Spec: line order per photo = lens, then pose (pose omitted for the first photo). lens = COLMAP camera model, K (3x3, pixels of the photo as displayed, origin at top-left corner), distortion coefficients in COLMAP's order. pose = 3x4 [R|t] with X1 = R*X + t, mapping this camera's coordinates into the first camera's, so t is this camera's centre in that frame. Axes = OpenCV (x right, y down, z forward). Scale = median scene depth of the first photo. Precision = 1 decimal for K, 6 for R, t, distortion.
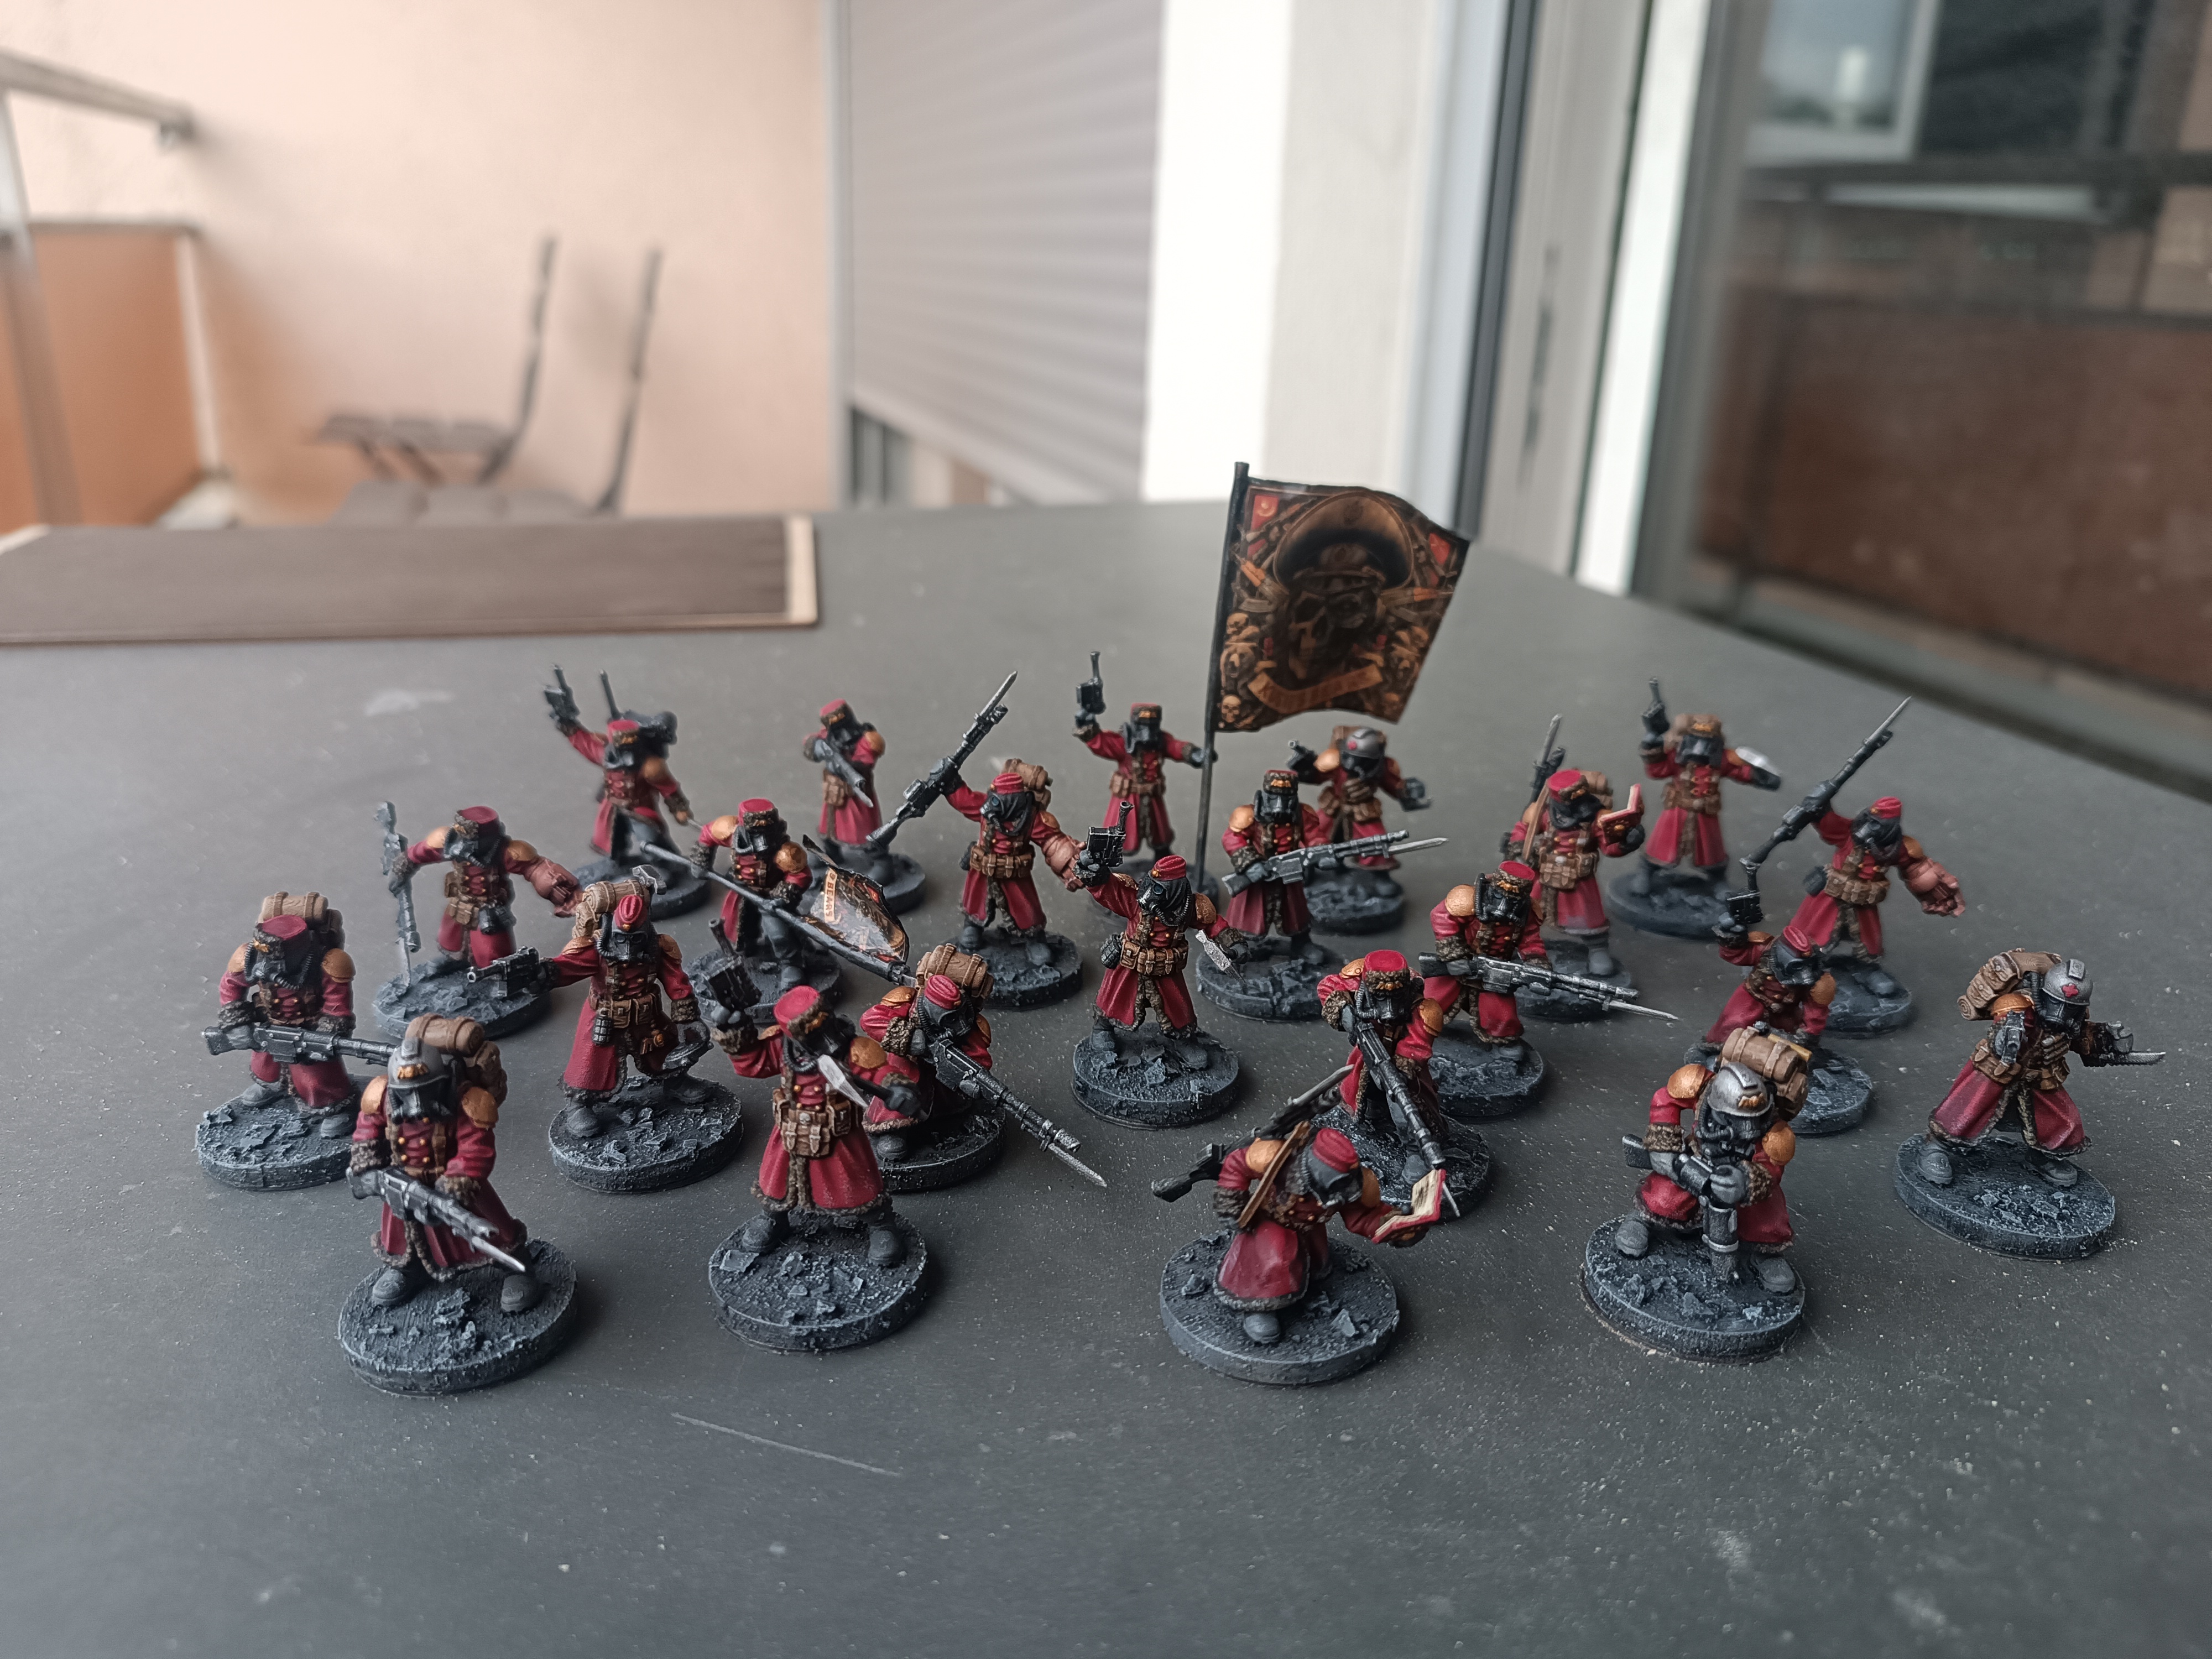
lens RADIAL K [[1665.3, 0, 1106.0], [0, 1665.3, 829.5], [0, 0, 1]] dist [-0.016142, -0.008001]
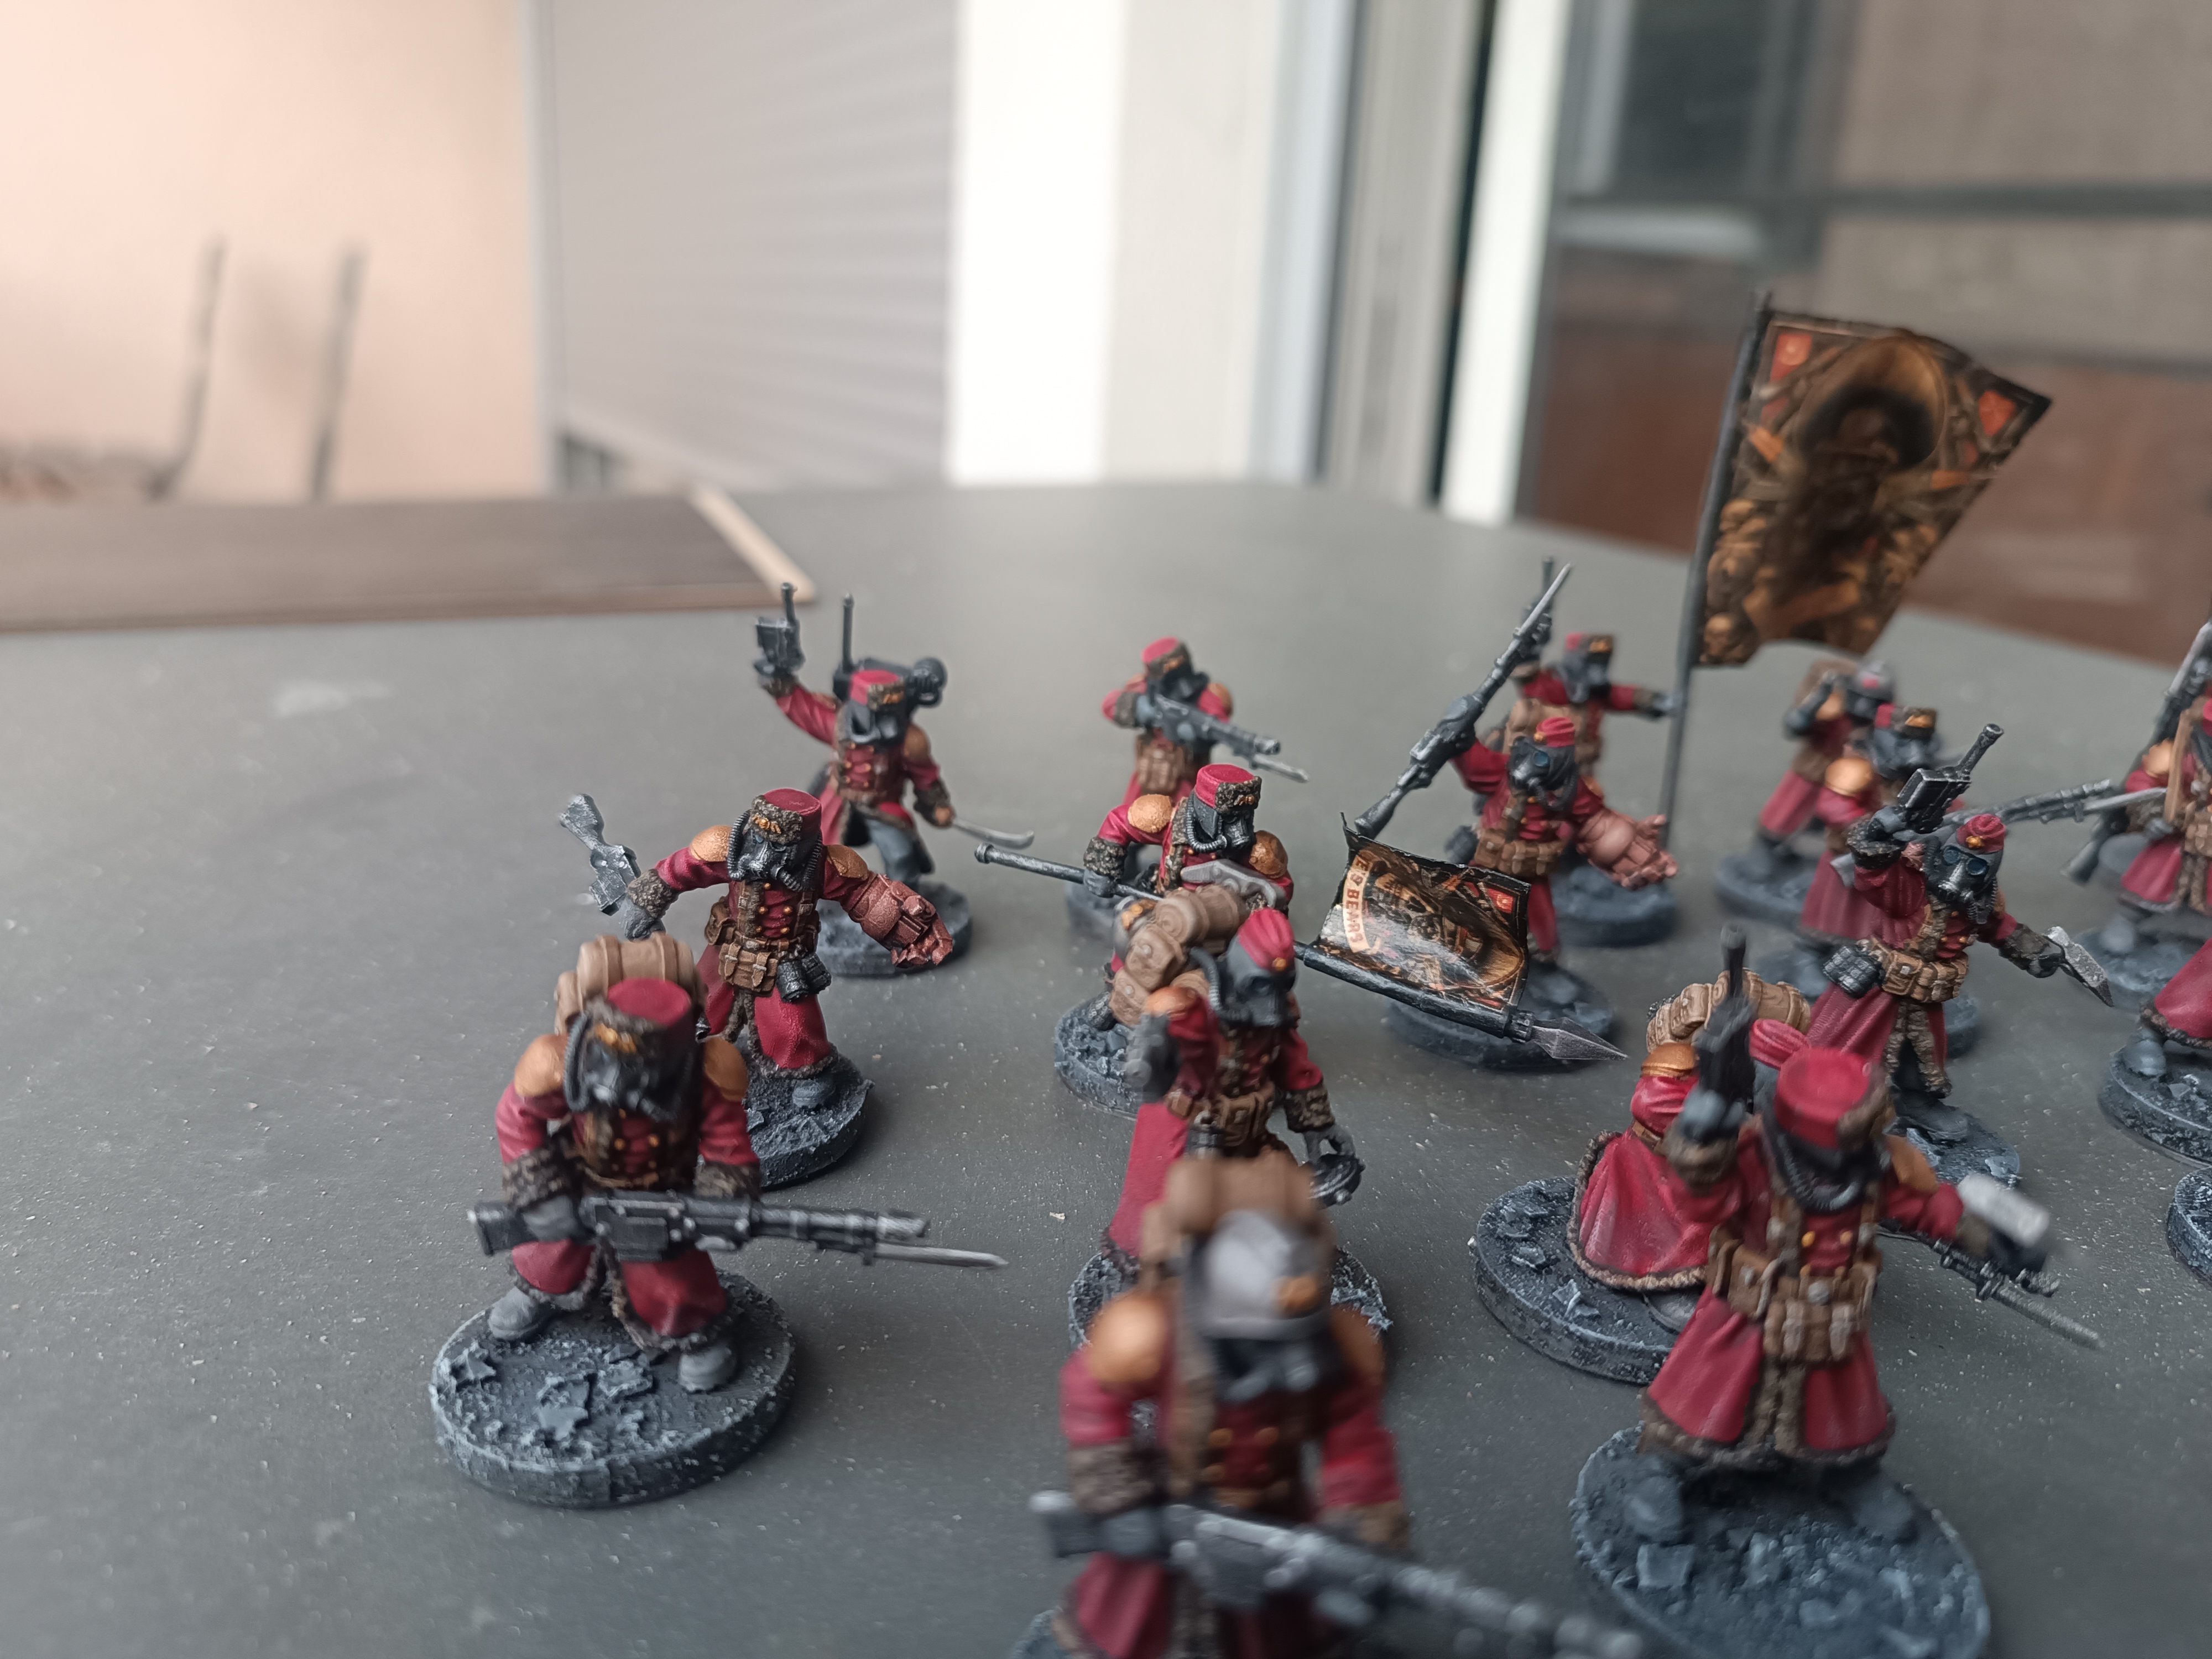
lens RADIAL K [[1692.1, 0, 1106.0], [0, 1692.1, 829.5], [0, 0, 1]] dist [-0.034241, -0.008534]
pose [[0.983314, -0.039422, 0.177593, -0.407230], [0.044031, 0.998786, -0.022085, 0.020990], [-0.176507, 0.029536, 0.983856, 0.411858]]
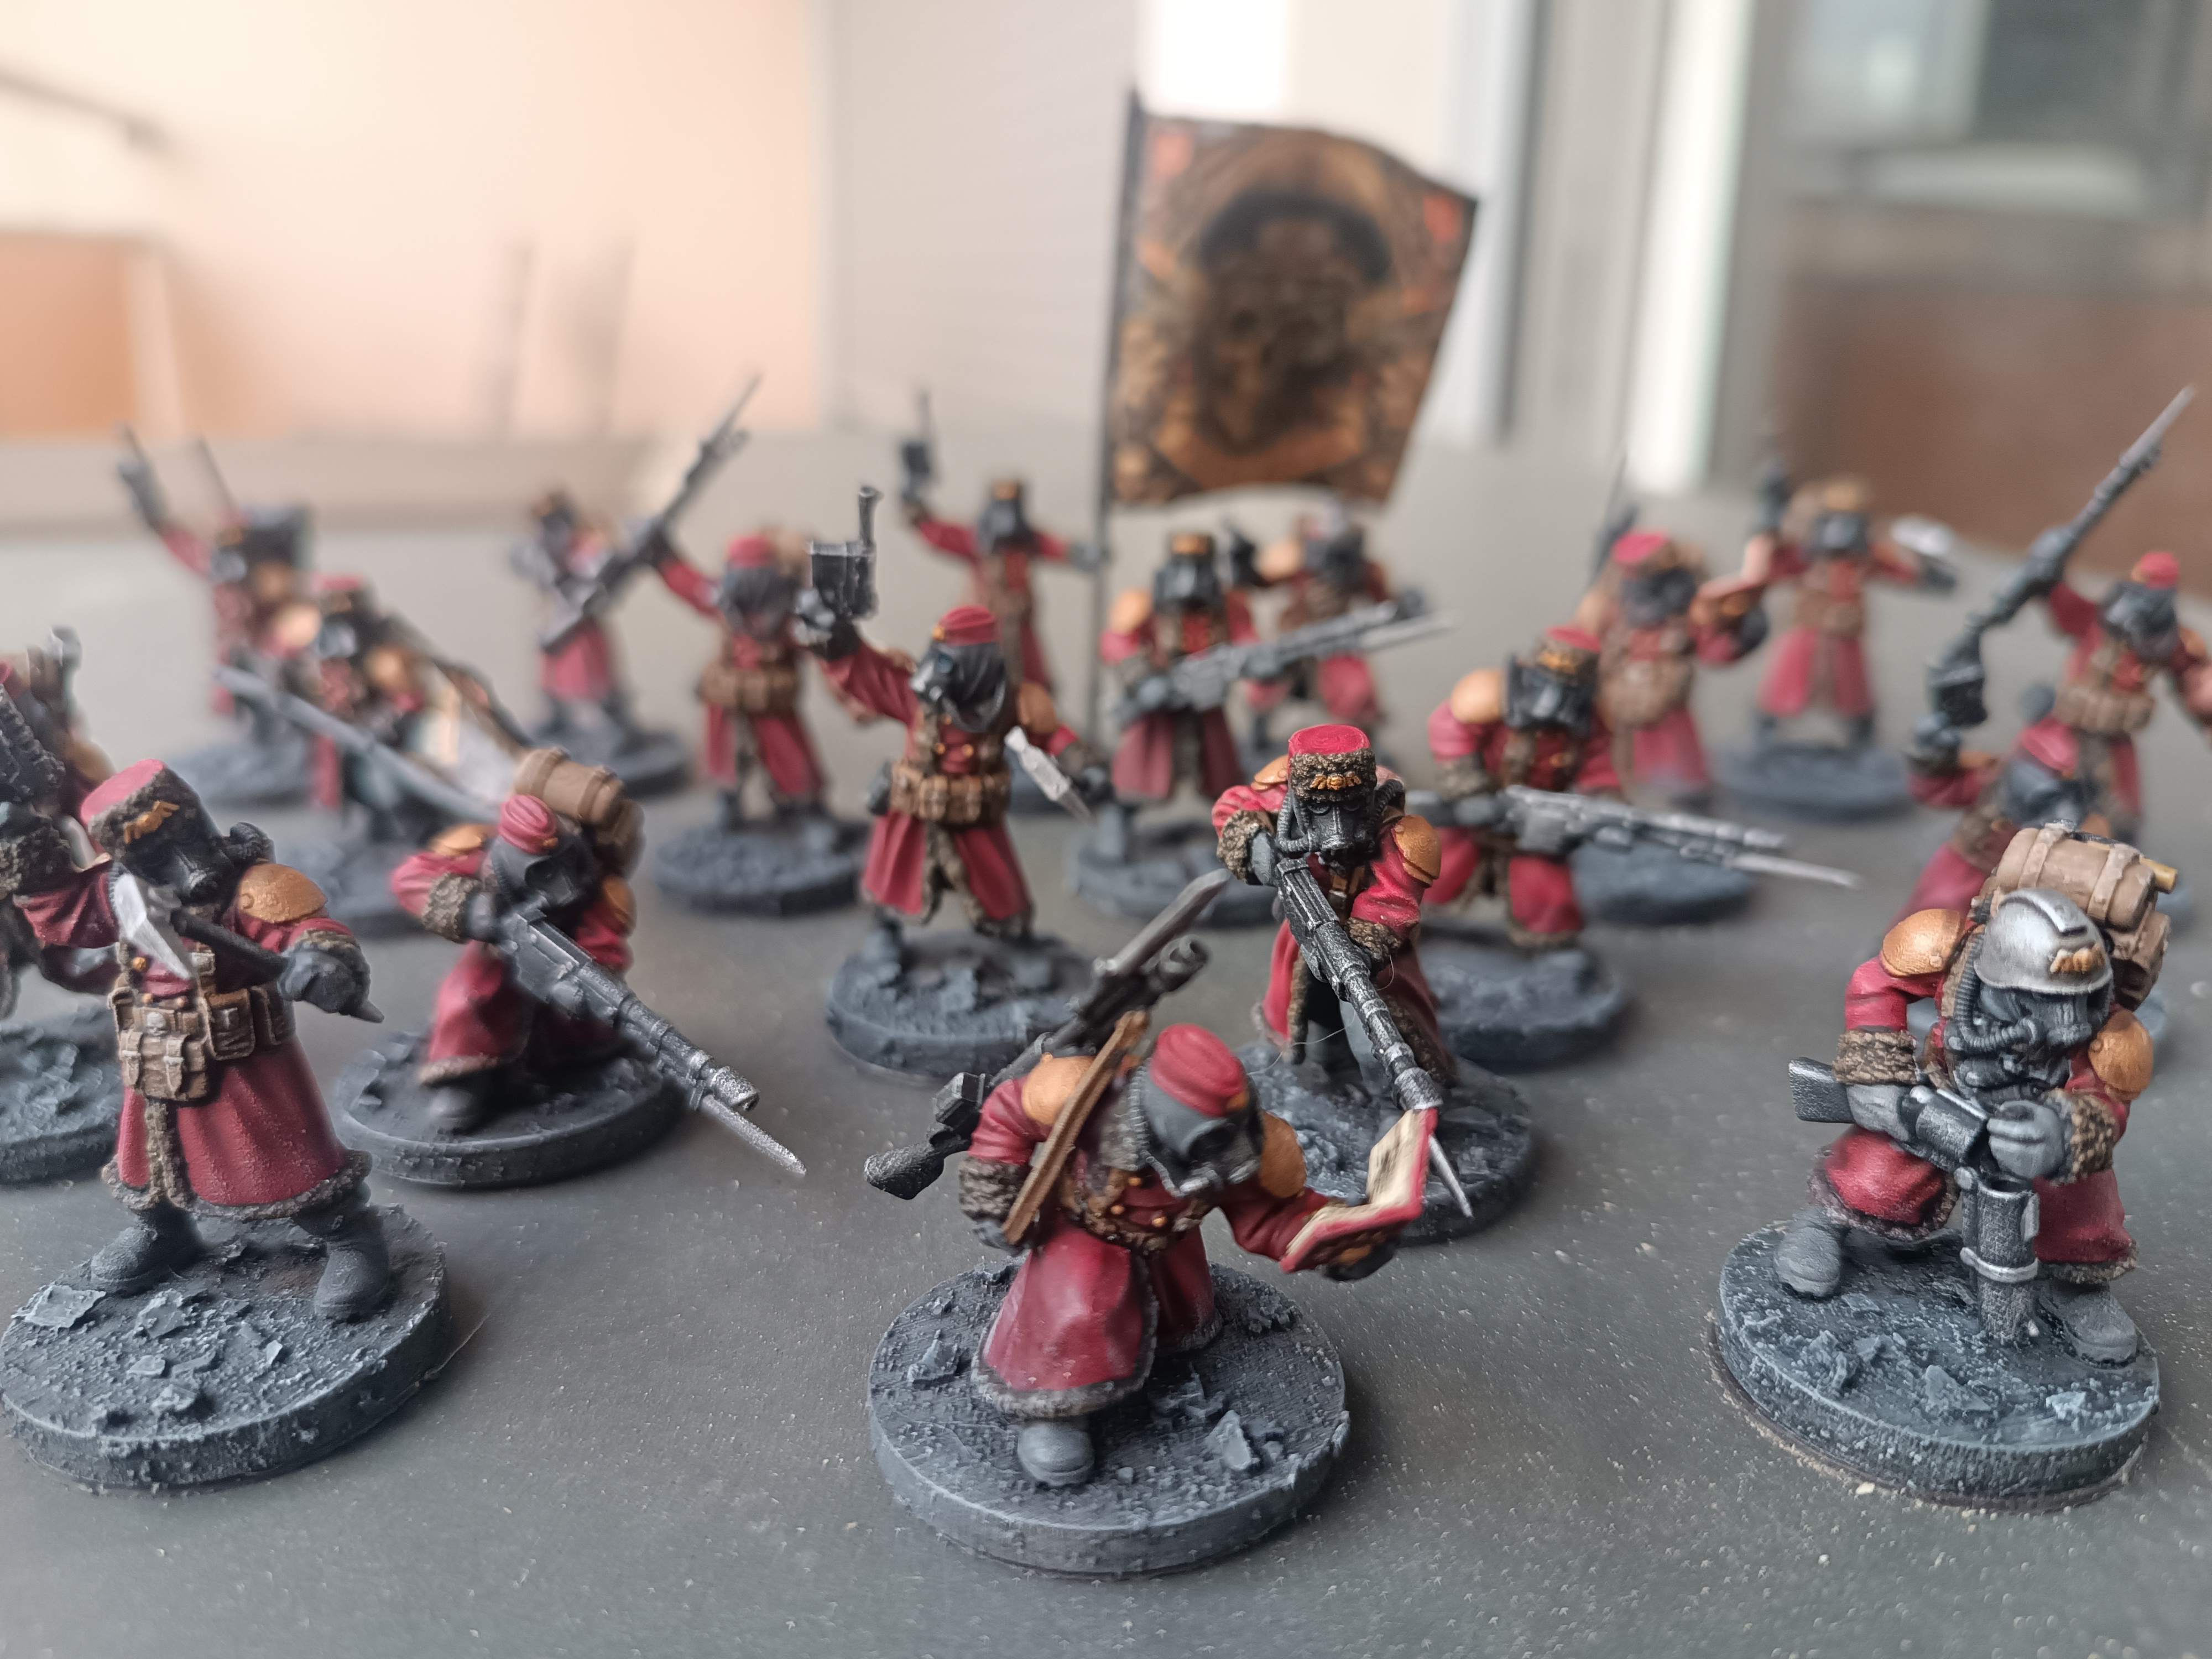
lens RADIAL K [[1747.0, 0, 1109.3], [0, 1747.0, 834.3], [0, 0, 1]] dist [-0.069741, 0.010191]
pose [[0.999897, -0.009238, -0.010983, 0.092420], [0.008995, 0.999717, -0.022017, 0.106738], [0.011183, 0.021916, 0.999697, 0.398439]]
